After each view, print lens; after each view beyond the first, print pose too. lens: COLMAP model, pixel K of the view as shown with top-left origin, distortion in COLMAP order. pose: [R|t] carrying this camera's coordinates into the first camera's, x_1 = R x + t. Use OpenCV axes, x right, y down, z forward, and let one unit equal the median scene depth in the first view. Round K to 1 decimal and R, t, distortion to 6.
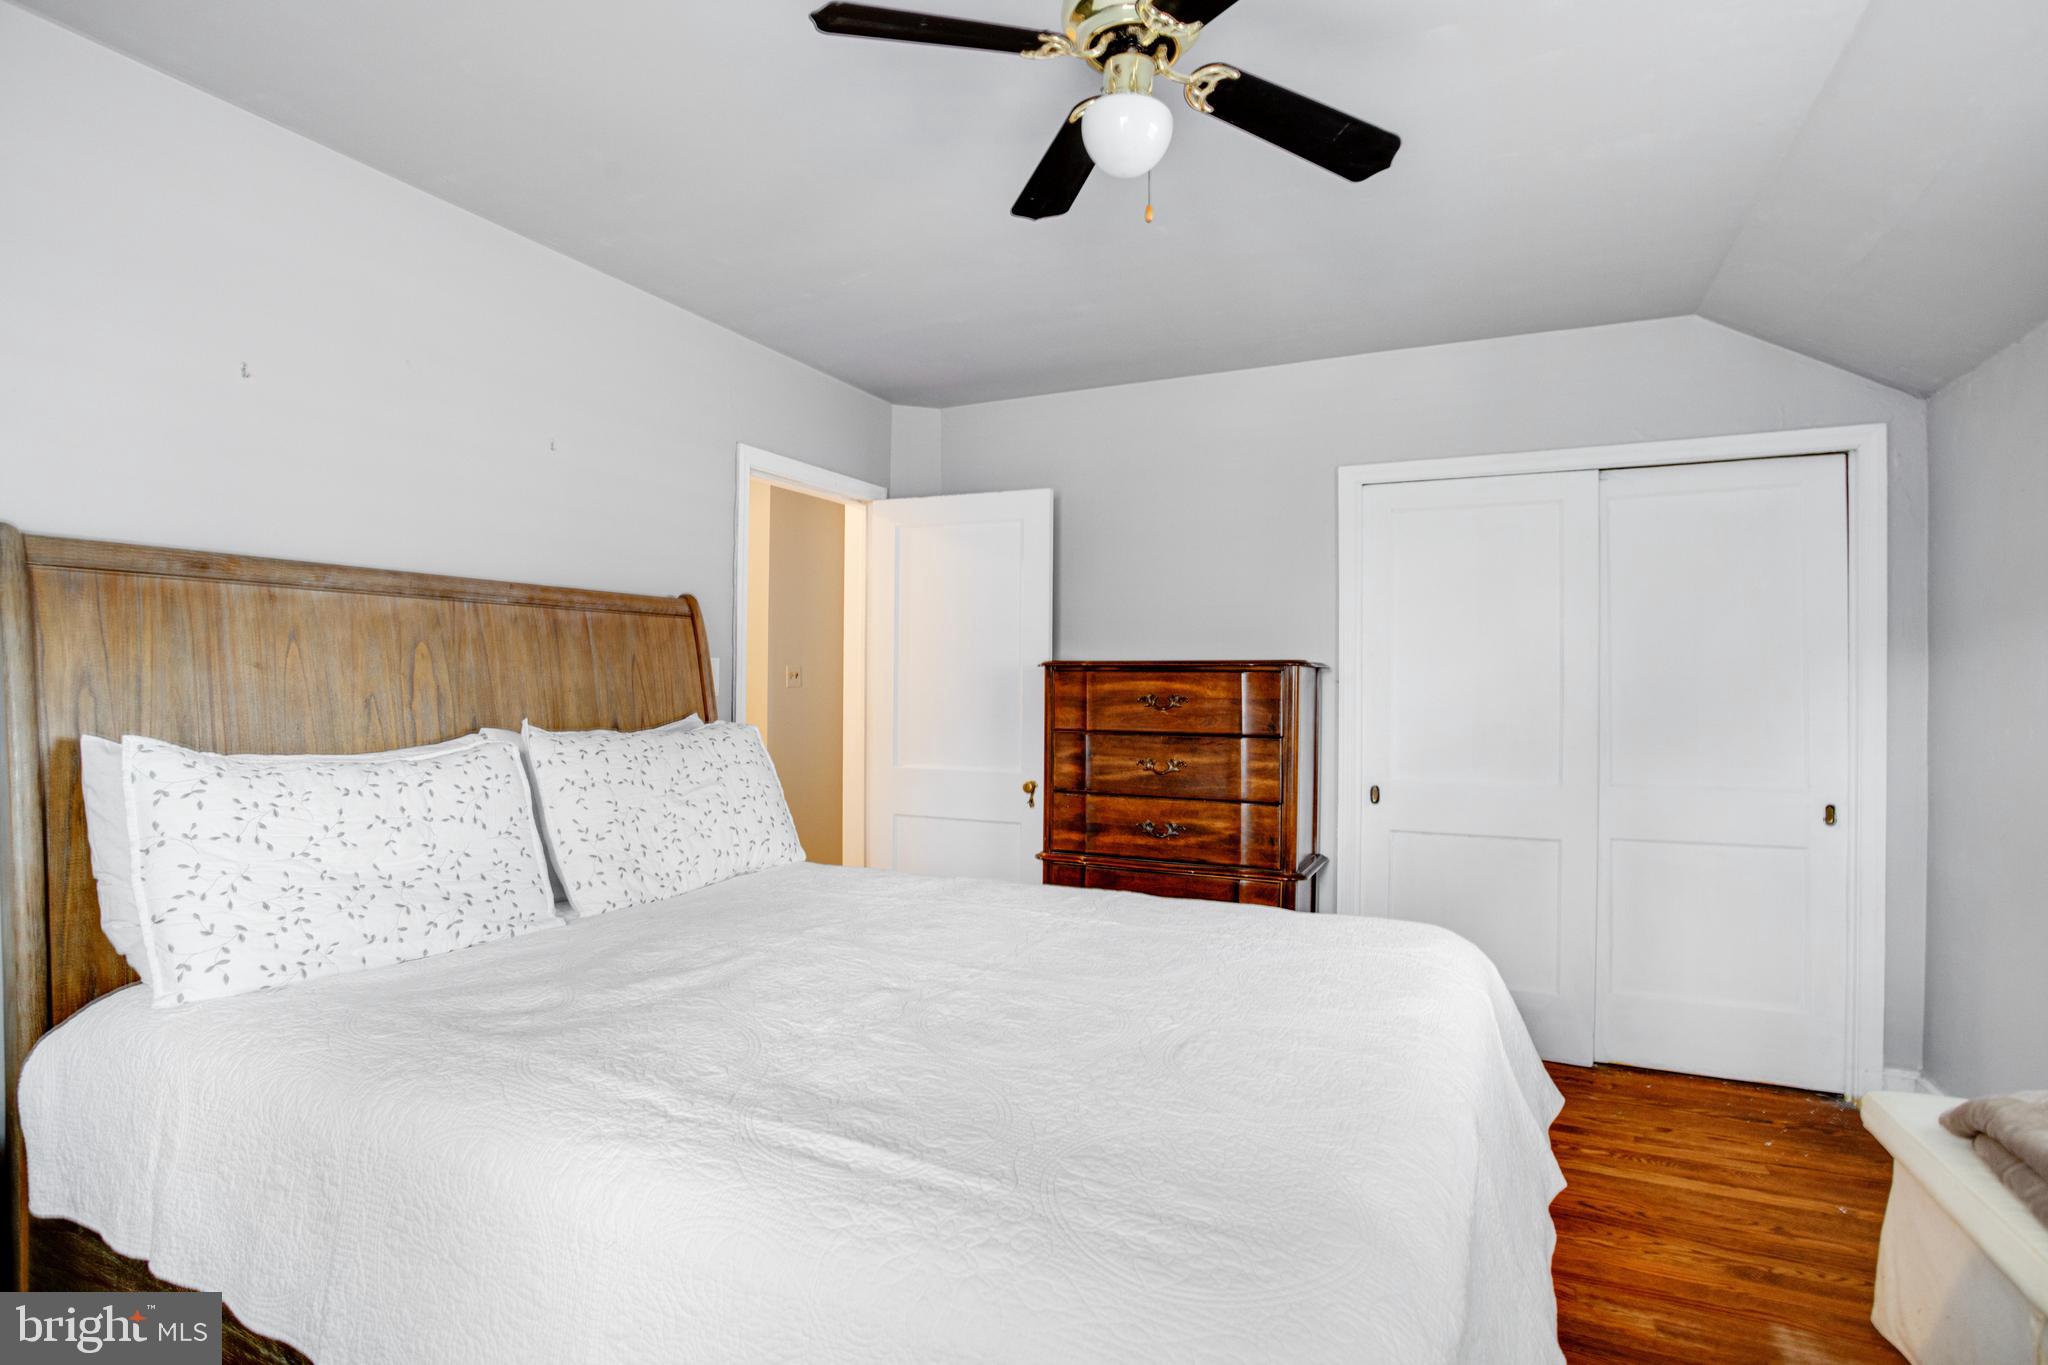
lens RADIAL K [[1001.5, 0, 1025.6], [0, 1001.5, 678.4], [0, 0, 1]] dist [-0.069133, 0.028674]
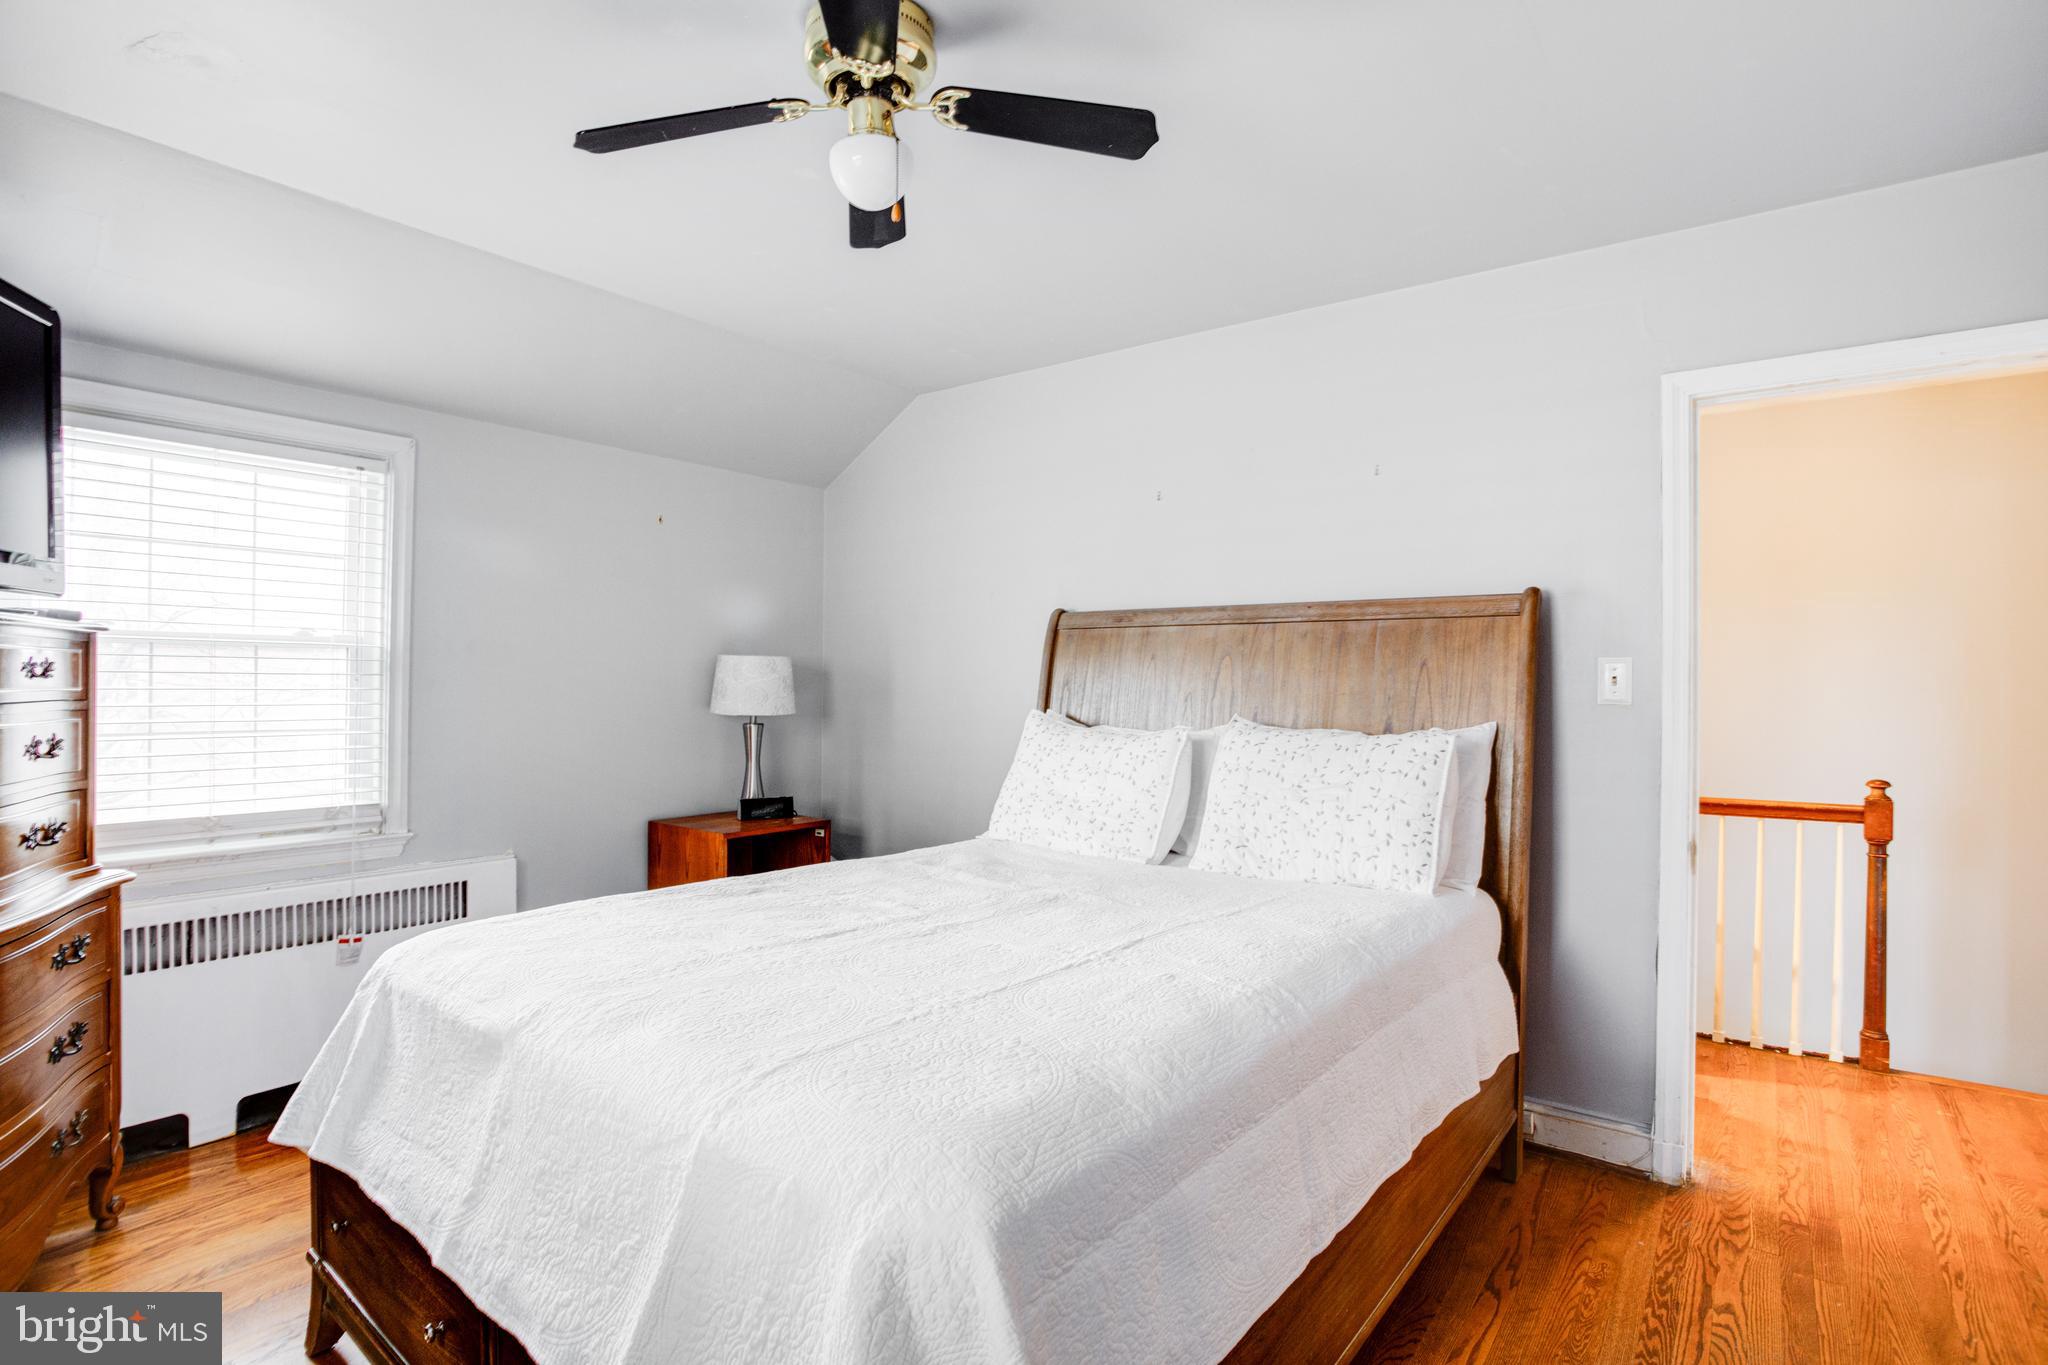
lens RADIAL K [[1001.5, 0, 1025.6], [0, 1001.5, 678.4], [0, 0, 1]] dist [-0.069133, 0.028674]
pose [[-0.209483, -0.021186, -0.977583, 0.773534], [-0.014437, 0.999723, -0.018572, 0.022164], [0.977706, 0.010223, -0.209730, 0.964690]]
